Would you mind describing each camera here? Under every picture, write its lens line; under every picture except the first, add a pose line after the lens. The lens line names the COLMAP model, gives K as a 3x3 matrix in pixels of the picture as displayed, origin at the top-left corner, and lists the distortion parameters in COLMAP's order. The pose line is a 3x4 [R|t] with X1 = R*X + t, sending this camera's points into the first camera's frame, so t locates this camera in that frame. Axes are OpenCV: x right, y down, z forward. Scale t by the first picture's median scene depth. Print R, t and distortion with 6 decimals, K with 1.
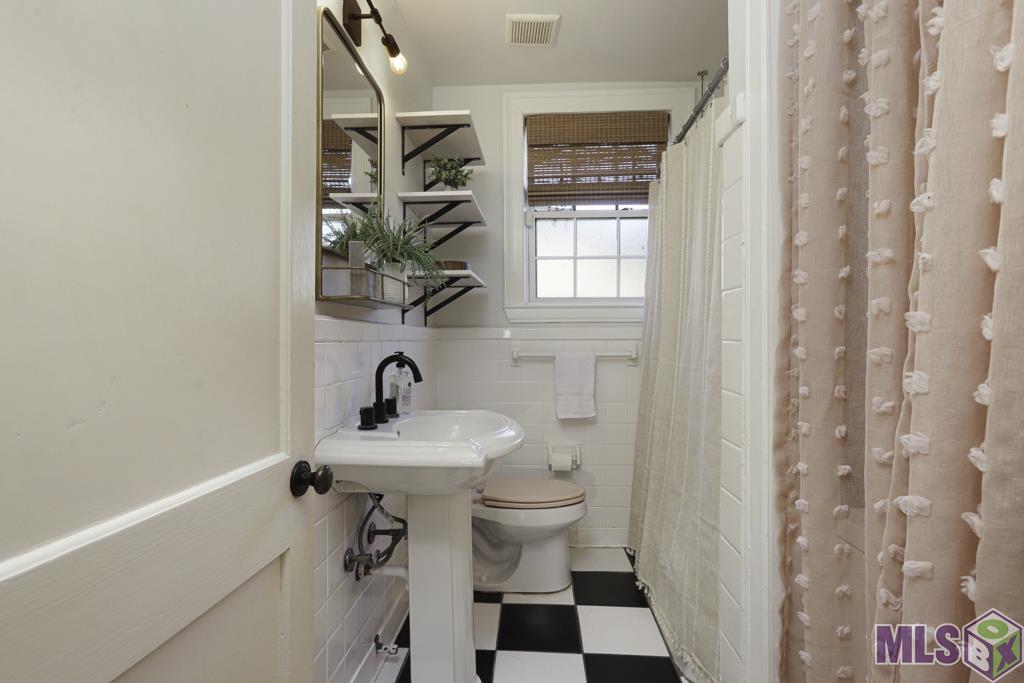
lens RADIAL K [[499.2, 0, 514.4], [0, 499.2, 331.0], [0, 0, 1]] dist [-0.005109, 0.000329]
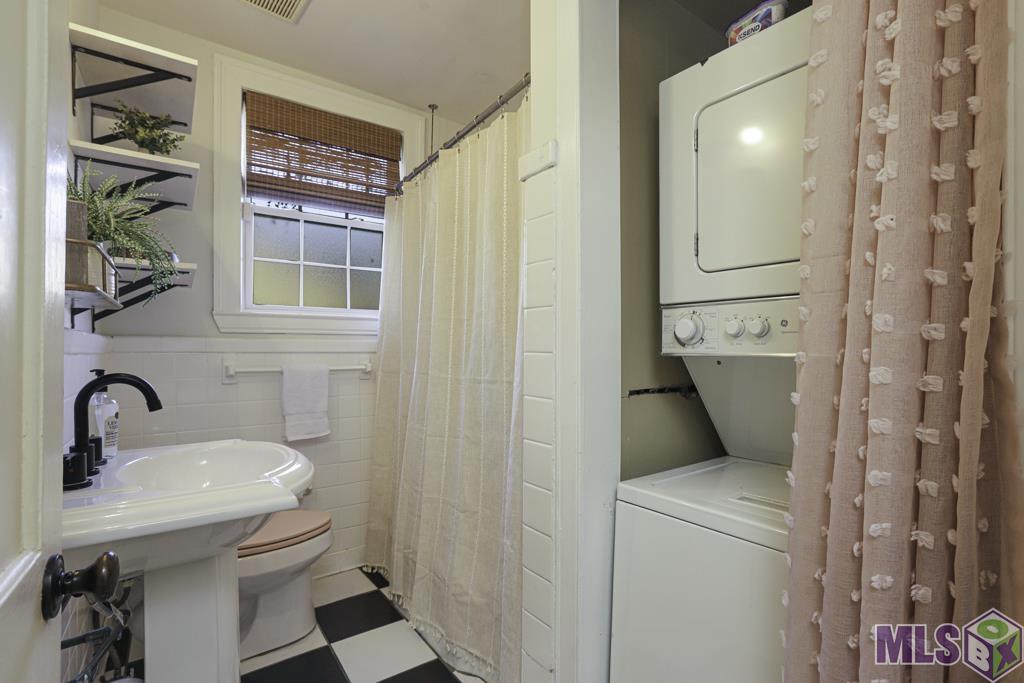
lens RADIAL K [[482.4, 0, 516.4], [0, 482.4, 339.3], [0, 0, 1]] dist [-0.001010, 0.000520]
pose [[0.778283, 0.015848, 0.627713, -0.138559], [-0.008669, 0.999857, -0.014495, 0.002686], [-0.627853, 0.005840, 0.778310, 0.077131]]
